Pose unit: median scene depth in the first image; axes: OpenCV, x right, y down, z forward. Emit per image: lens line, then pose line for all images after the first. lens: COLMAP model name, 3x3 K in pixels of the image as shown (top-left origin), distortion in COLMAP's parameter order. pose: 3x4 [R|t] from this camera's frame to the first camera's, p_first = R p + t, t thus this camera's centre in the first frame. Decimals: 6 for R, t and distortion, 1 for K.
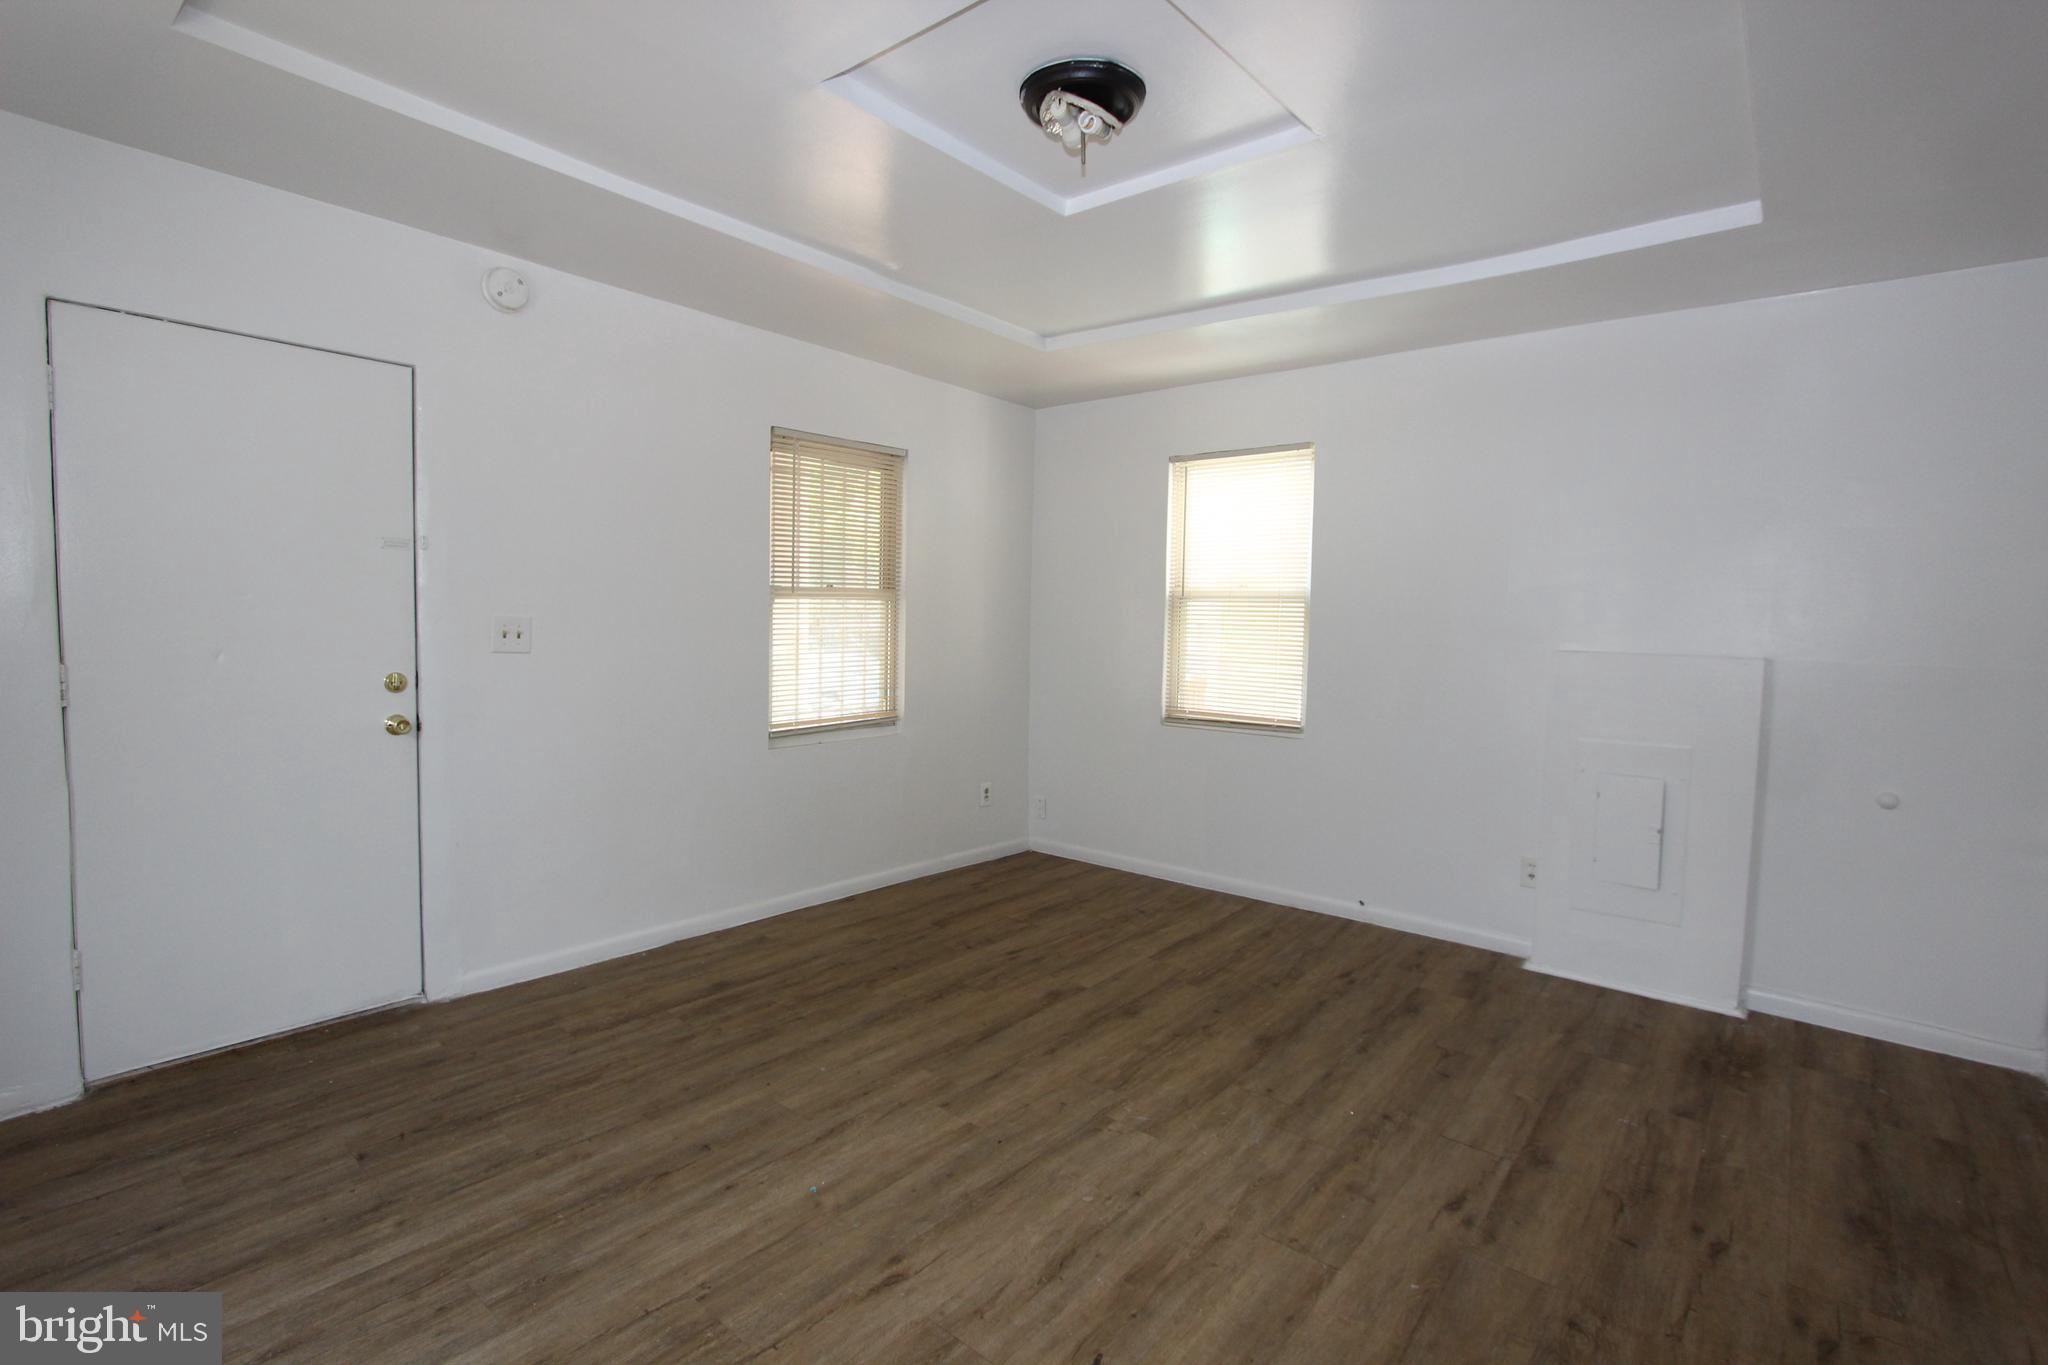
lens RADIAL K [[951.0, 0, 1025.2], [0, 951.0, 678.5], [0, 0, 1]] dist [-0.005889, -0.000192]
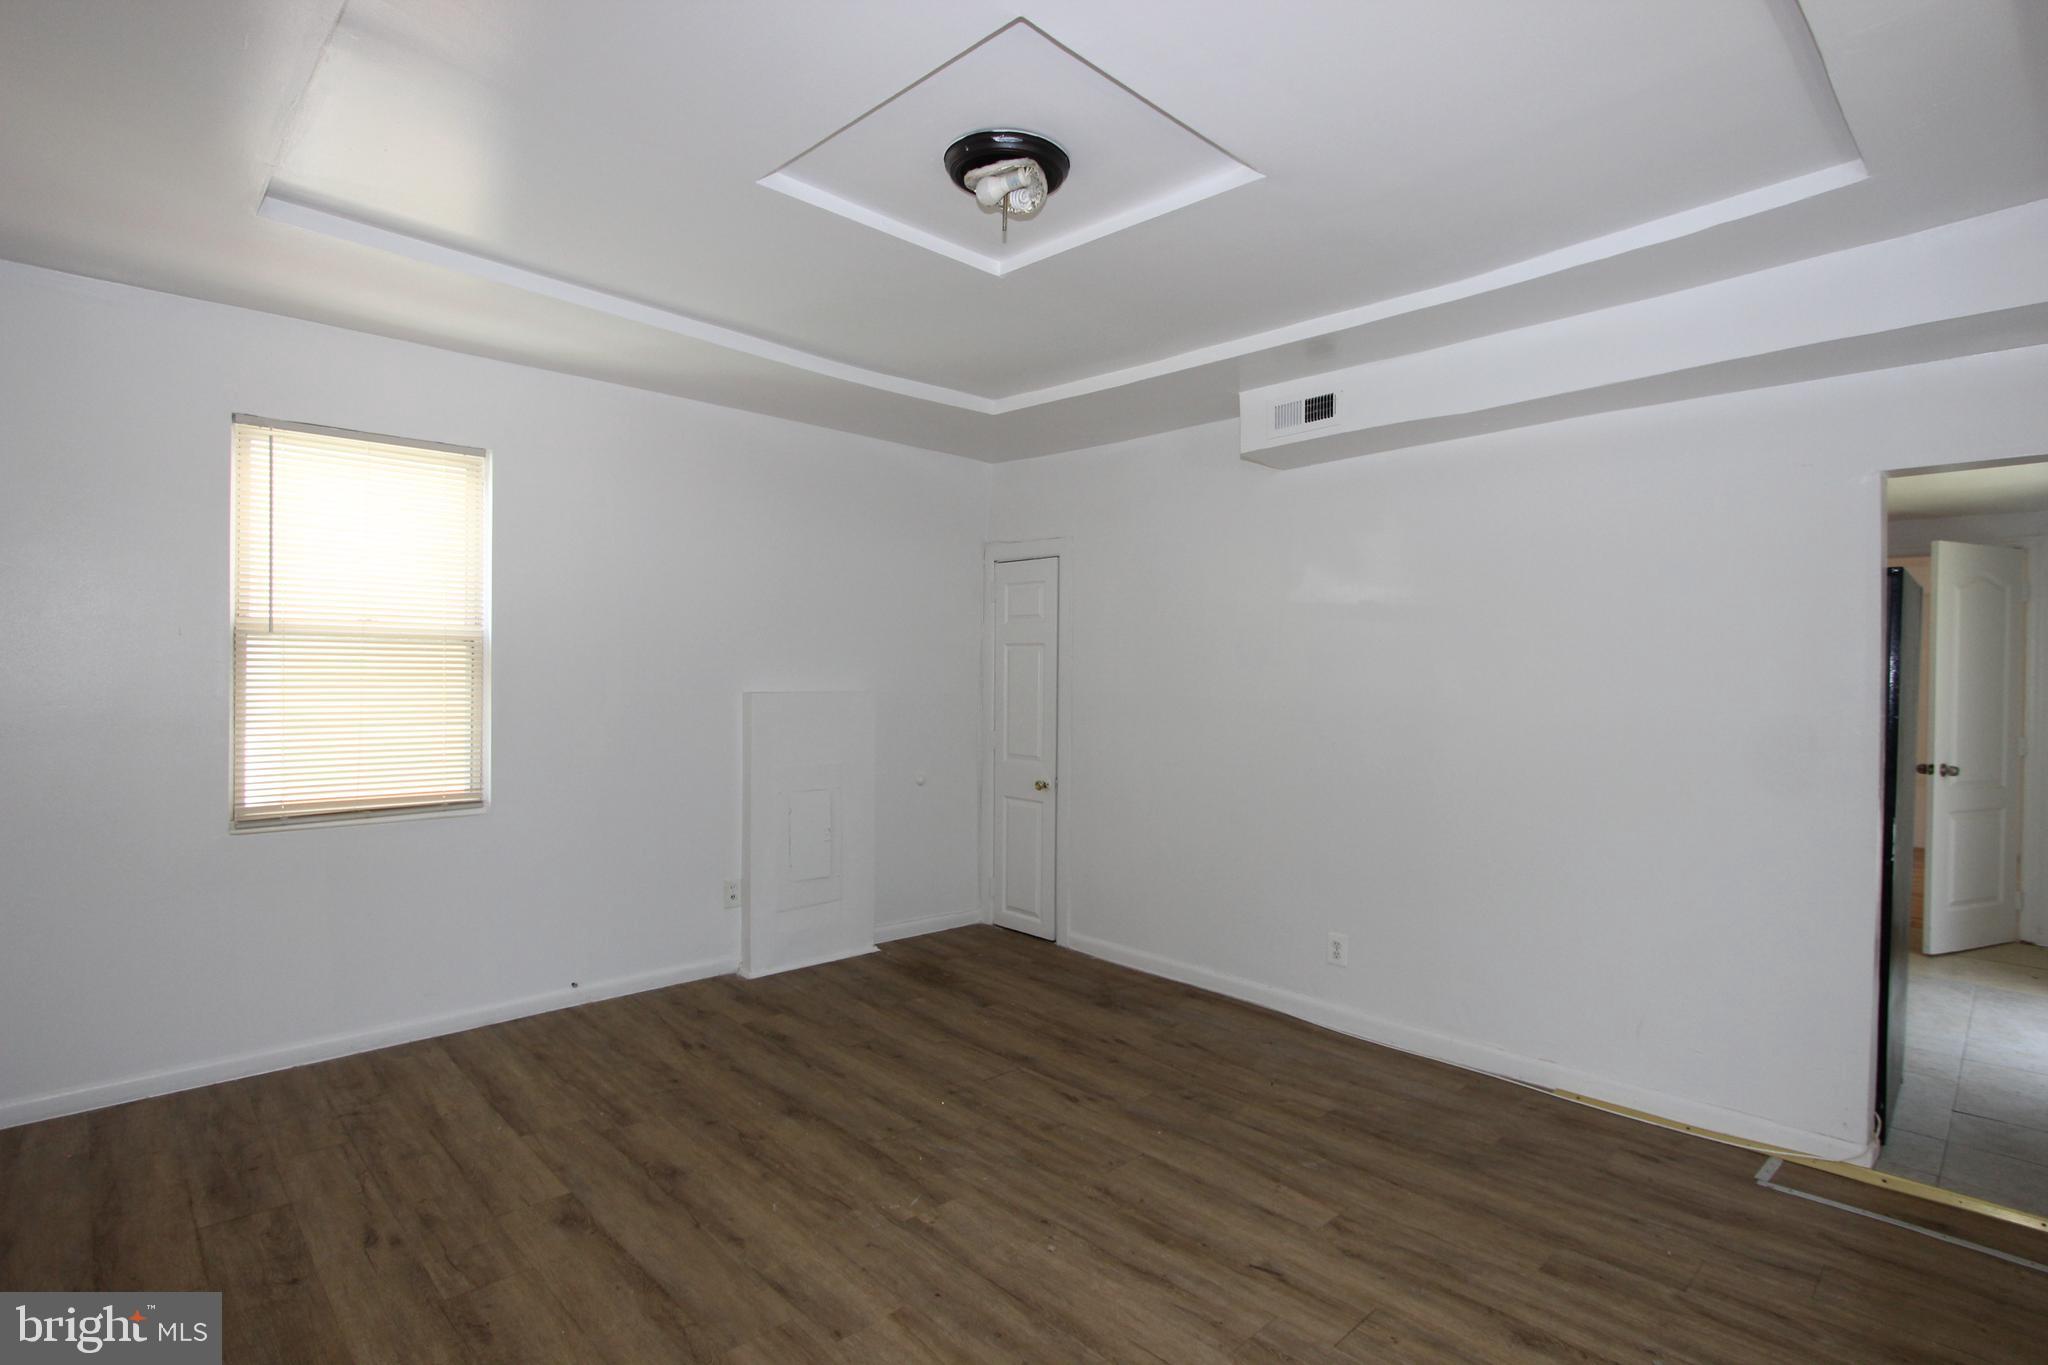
lens RADIAL K [[1016.1, 0, 1022.0], [0, 1016.1, 686.3], [0, 0, 1]] dist [-0.011507, -0.000511]
pose [[0.100860, -0.033843, 0.994325, -0.696489], [0.049900, 0.998335, 0.028917, -0.063580], [-0.993648, 0.046700, 0.102381, 0.617380]]
